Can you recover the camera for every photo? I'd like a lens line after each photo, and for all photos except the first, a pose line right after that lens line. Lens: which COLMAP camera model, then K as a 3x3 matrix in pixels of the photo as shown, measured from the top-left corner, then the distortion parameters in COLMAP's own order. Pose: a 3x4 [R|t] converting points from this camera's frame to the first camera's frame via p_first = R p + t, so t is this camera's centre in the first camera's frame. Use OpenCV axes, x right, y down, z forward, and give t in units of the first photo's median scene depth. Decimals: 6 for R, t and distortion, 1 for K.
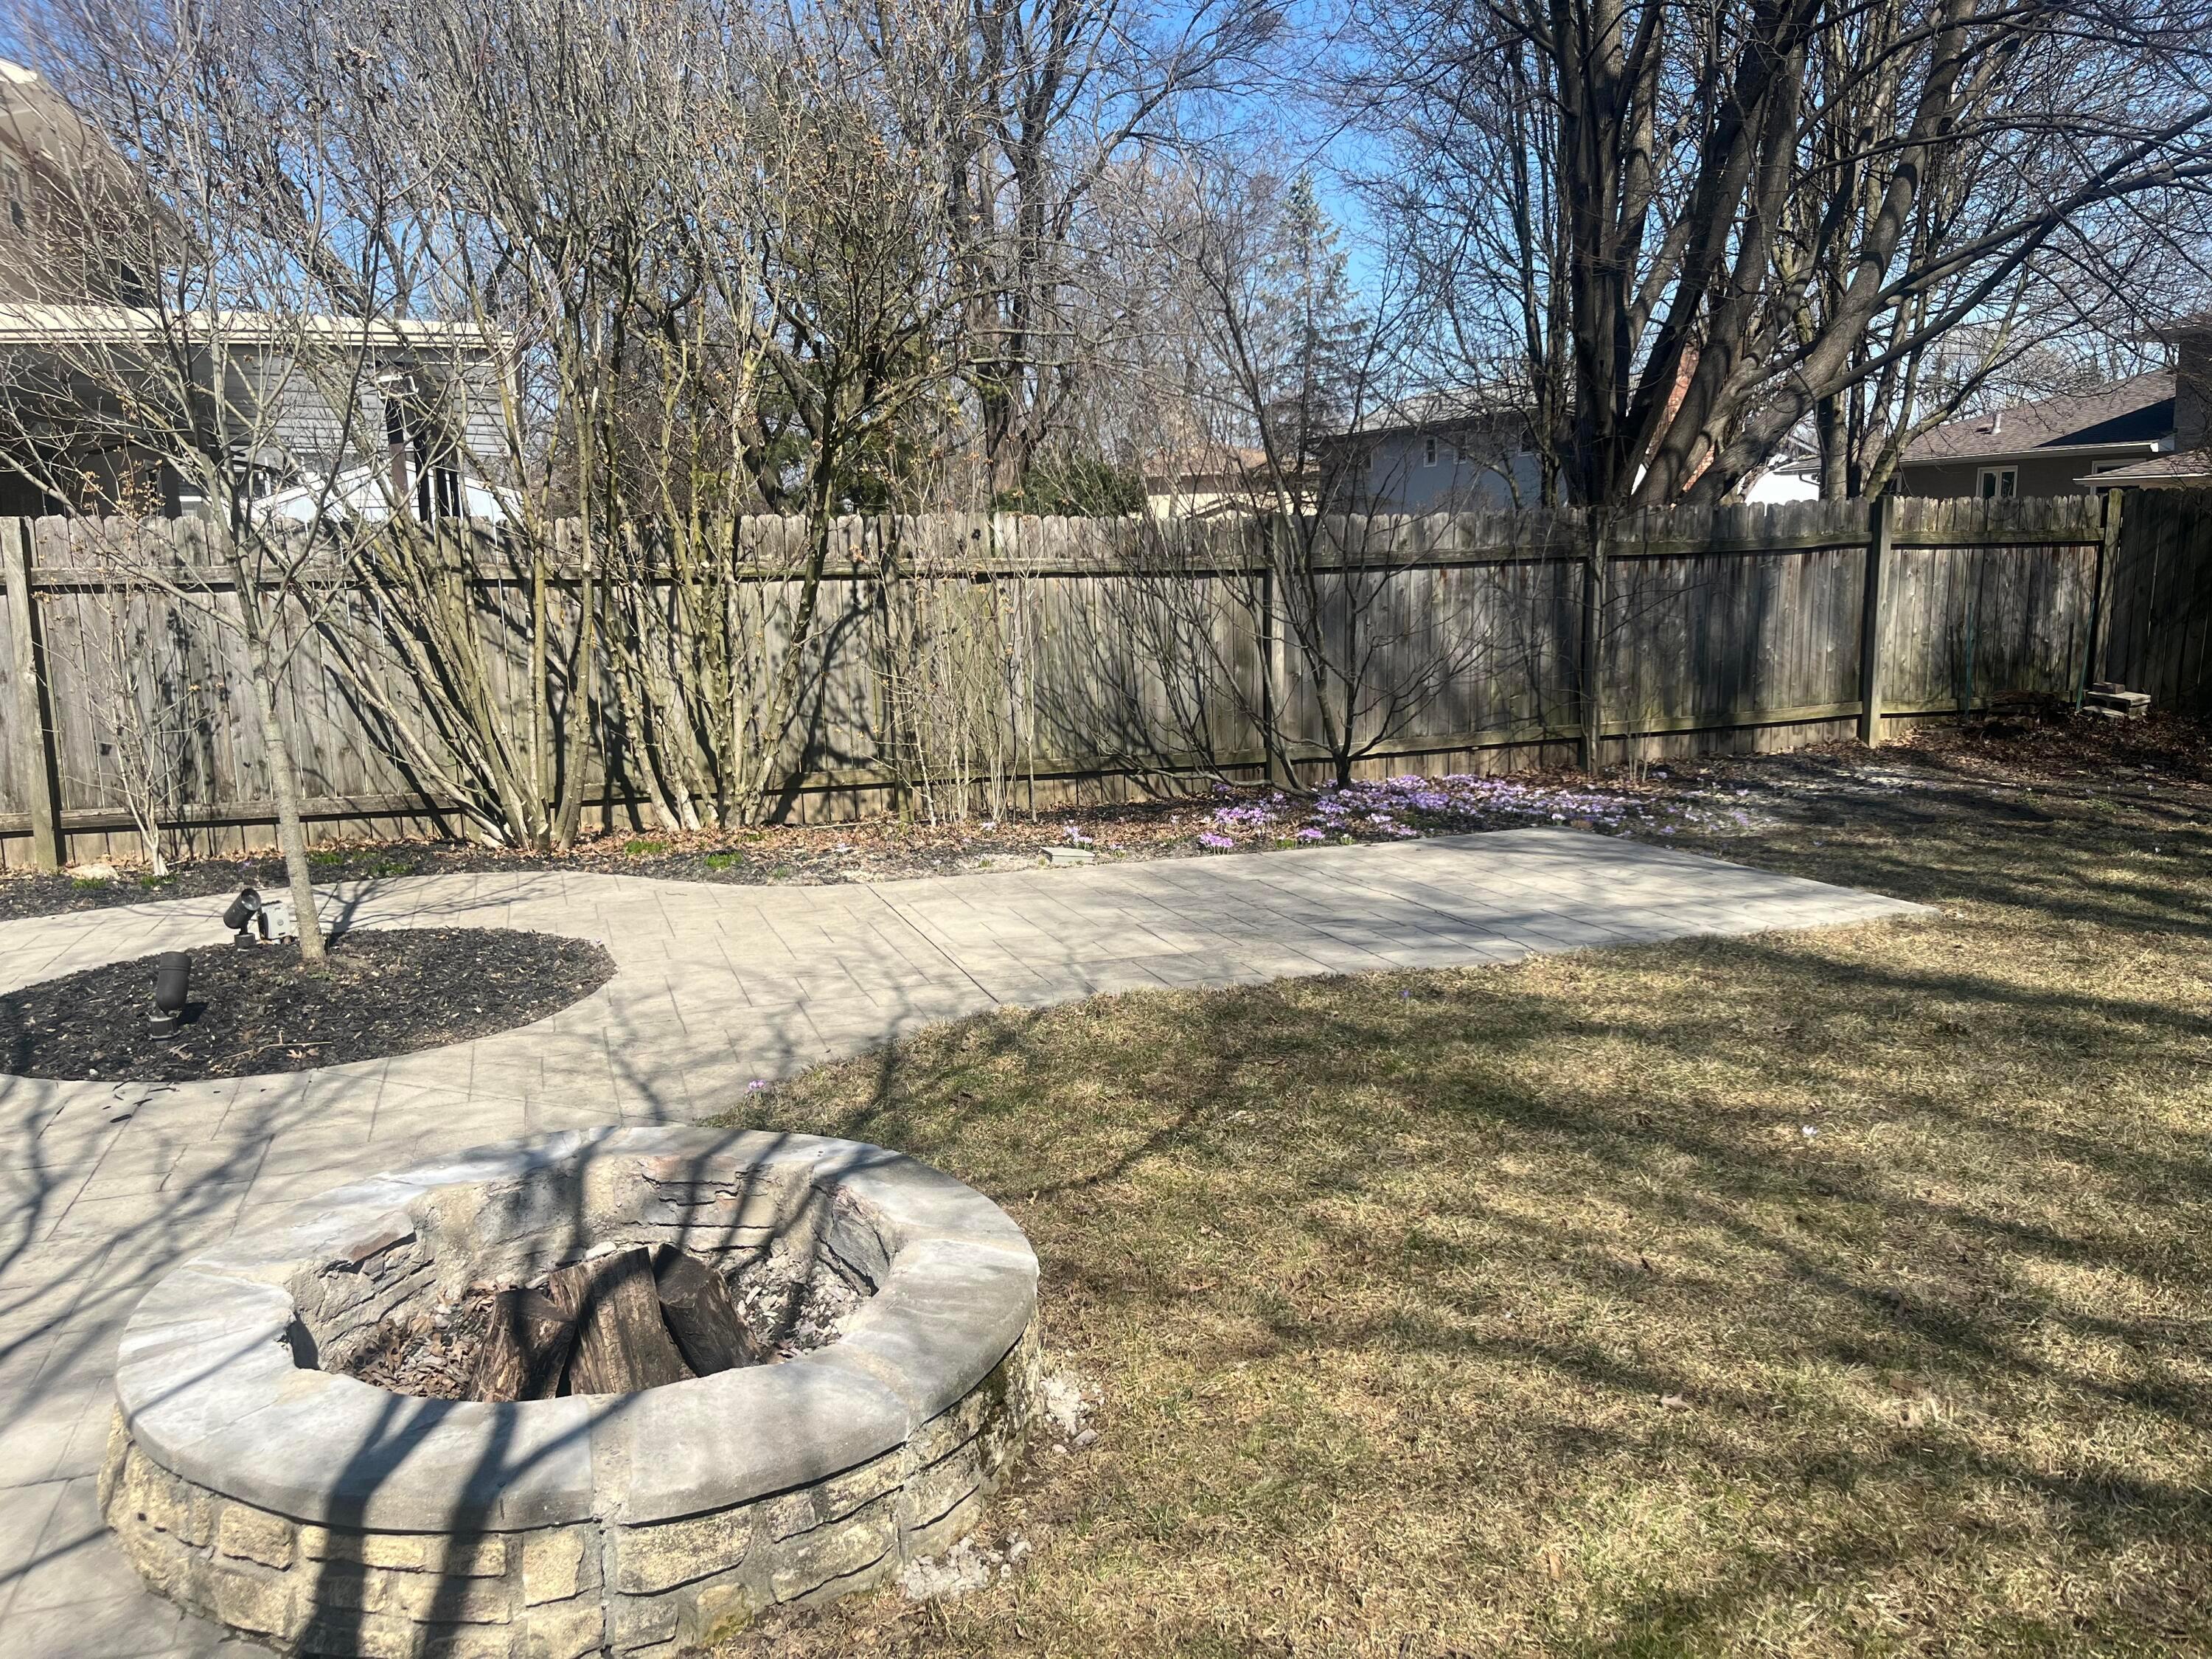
lens RADIAL K [[1677.7, 0, 1111.9], [0, 1677.7, 846.9], [0, 0, 1]] dist [0.037152, -0.055137]
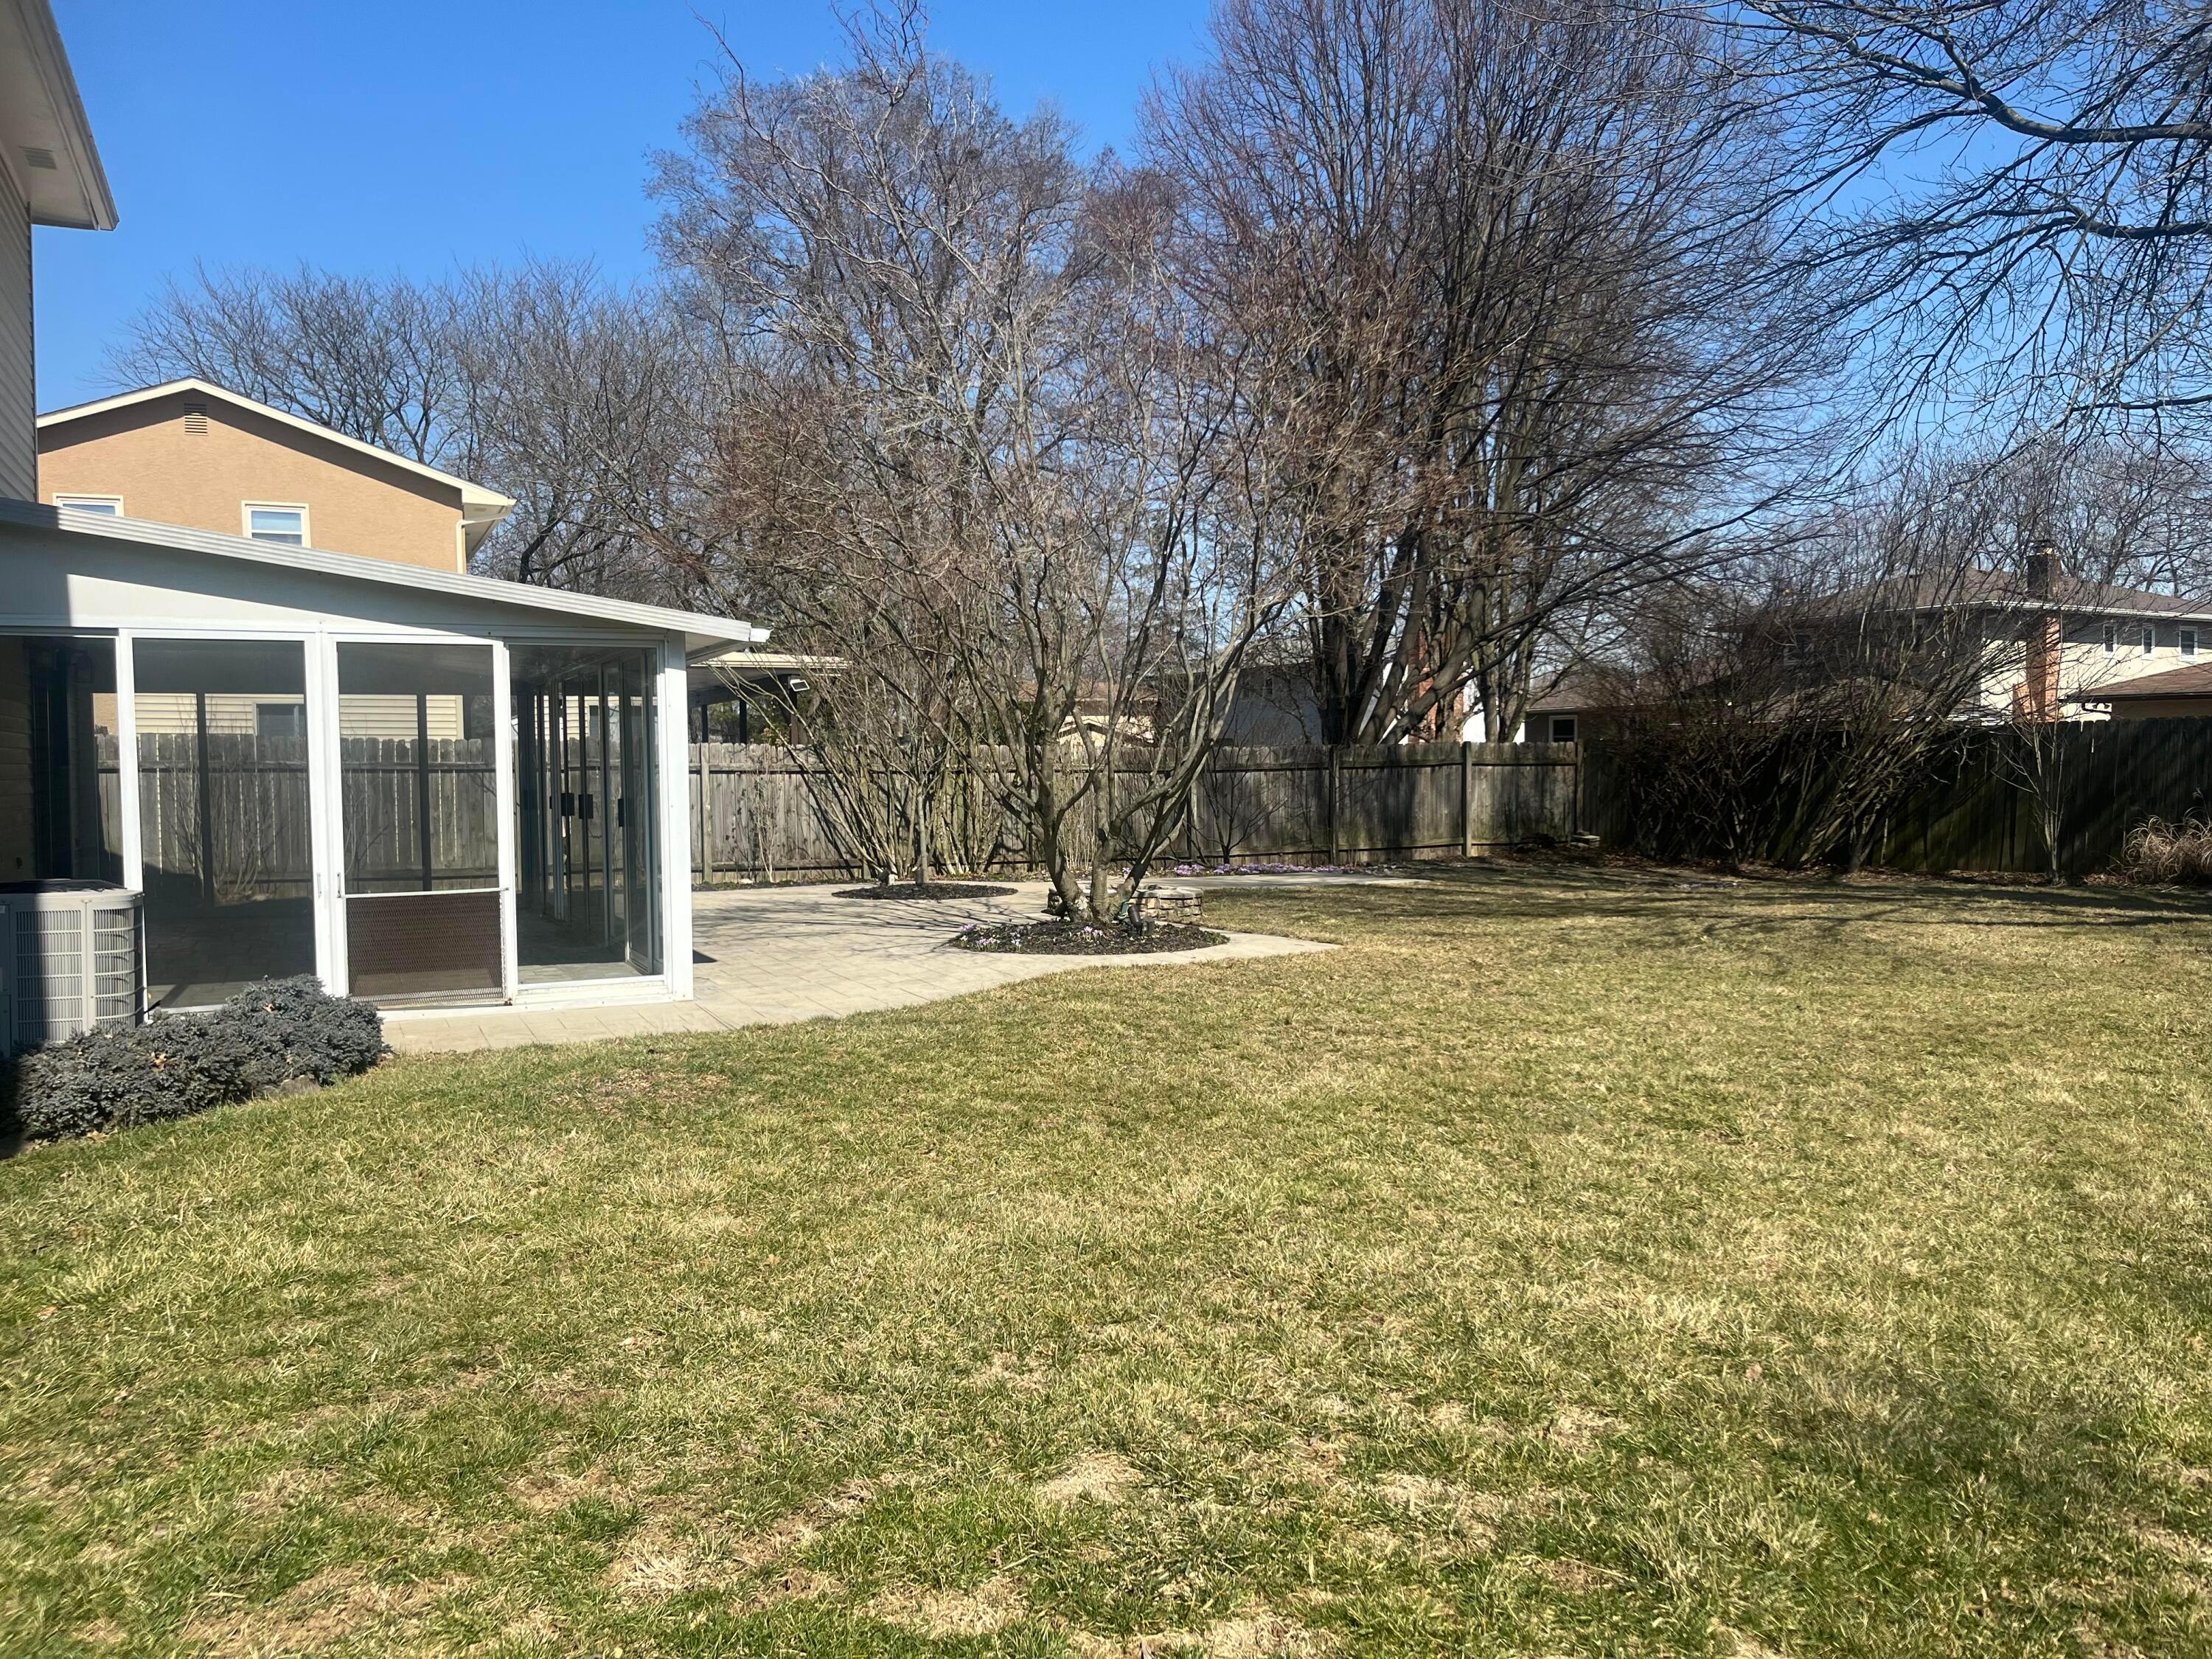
lens RADIAL K [[1677.7, 0, 1101.4], [0, 1677.7, 825.5], [0, 0, 1]] dist [0.037152, -0.055137]
pose [[0.994706, 0.008594, 0.102403, -0.234239], [0.005342, 0.990825, -0.135046, 0.194321], [-0.102624, 0.134878, 0.985533, -1.099255]]
